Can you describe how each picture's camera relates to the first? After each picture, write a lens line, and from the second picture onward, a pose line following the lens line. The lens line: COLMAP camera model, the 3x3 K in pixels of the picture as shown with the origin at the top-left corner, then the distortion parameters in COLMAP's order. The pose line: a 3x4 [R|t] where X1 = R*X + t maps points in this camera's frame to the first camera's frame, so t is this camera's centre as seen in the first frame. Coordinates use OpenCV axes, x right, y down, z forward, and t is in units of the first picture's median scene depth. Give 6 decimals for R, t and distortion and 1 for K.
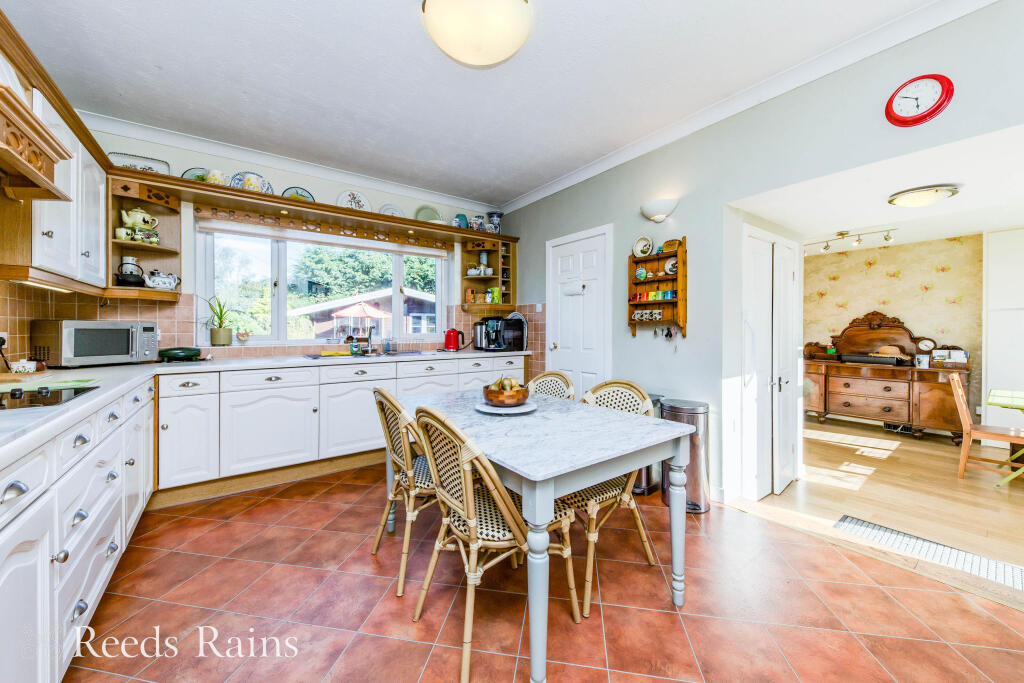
lens RADIAL K [[353.4, 0, 512.0], [0, 353.4, 341.5], [0, 0, 1]] dist [-0.000638, -0.000010]
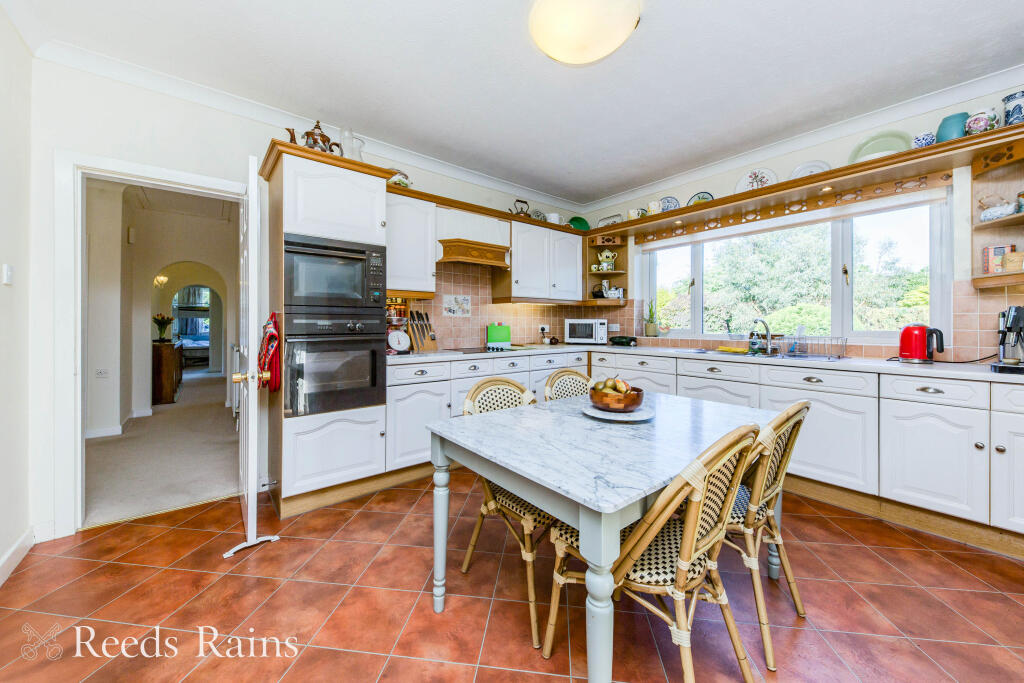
lens RADIAL K [[371.2, 0, 510.5], [0, 371.2, 322.7], [0, 0, 1]] dist [0.000910, 0.000040]
pose [[0.043024, -0.000568, -0.999074, 0.571722], [-0.040609, 0.999172, -0.002317, -0.015995], [0.998248, 0.040671, 0.042966, 0.448900]]
